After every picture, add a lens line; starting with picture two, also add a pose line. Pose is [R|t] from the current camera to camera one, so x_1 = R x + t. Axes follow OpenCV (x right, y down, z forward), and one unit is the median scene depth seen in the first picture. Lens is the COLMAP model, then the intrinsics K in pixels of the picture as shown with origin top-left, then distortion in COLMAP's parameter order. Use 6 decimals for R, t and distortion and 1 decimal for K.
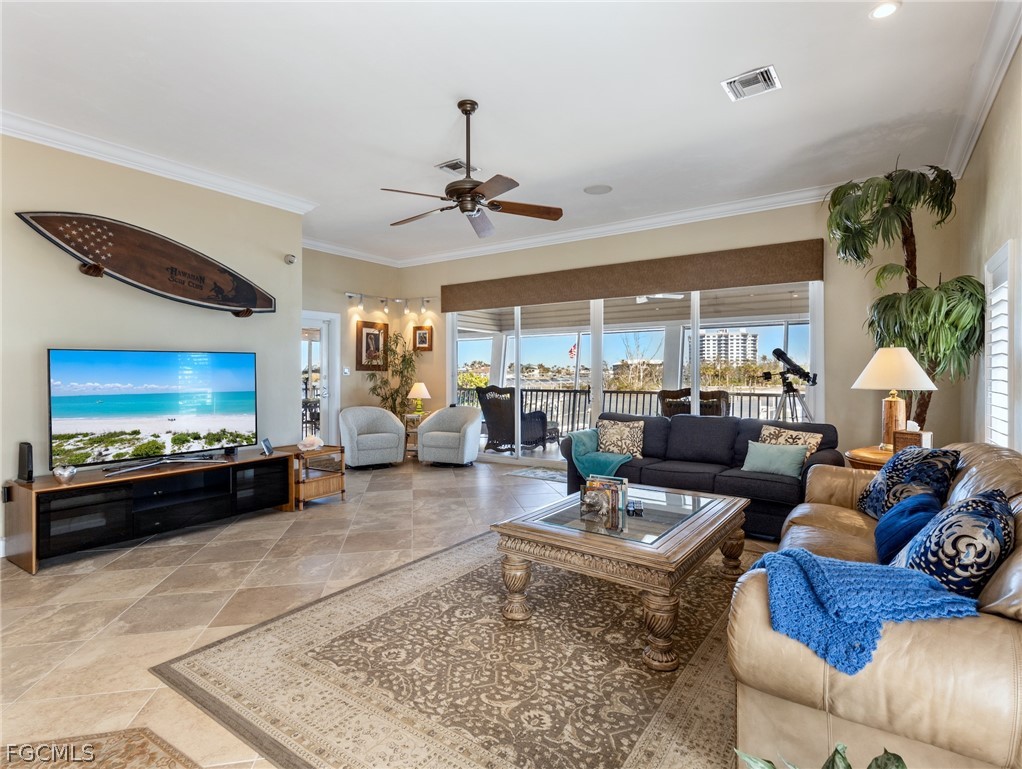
lens RADIAL K [[532.0, 0, 512.5], [0, 532.0, 372.4], [0, 0, 1]] dist [0.004634, -0.001081]
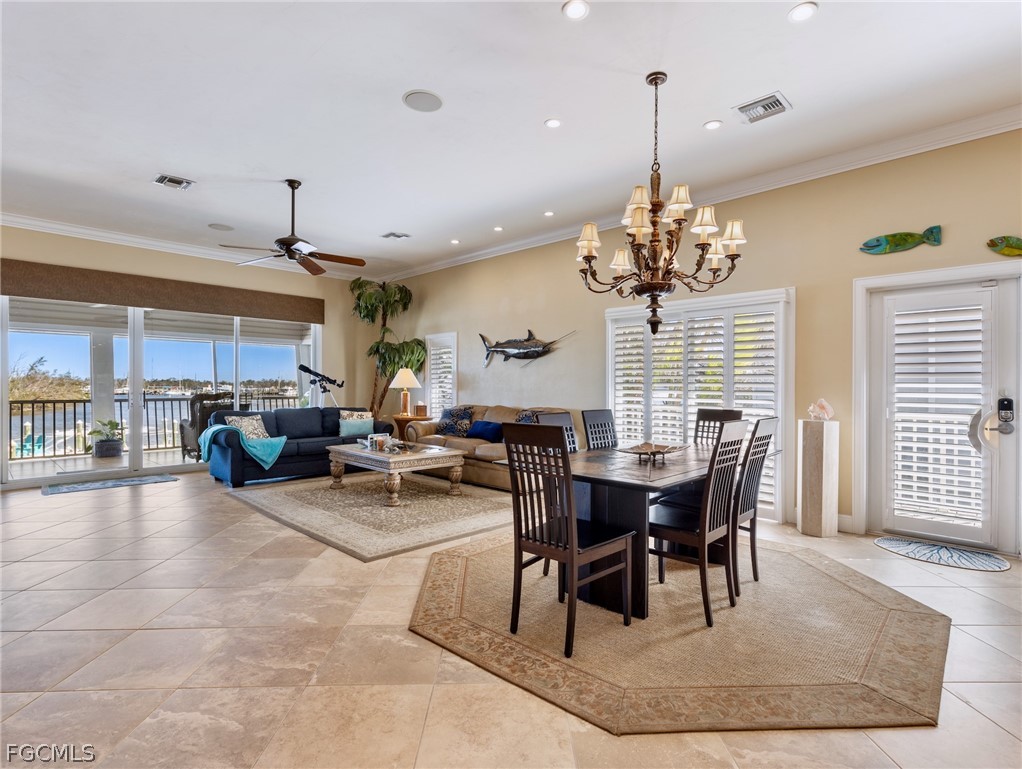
lens RADIAL K [[521.8, 0, 515.0], [0, 521.8, 387.9], [0, 0, 1]] dist [0.010427, -0.000403]
pose [[0.166221, -0.001288, 0.986088, -1.102890], [-0.002542, 0.999995, 0.001734, 0.022098], [-0.986085, -0.002795, 0.166217, 0.166808]]
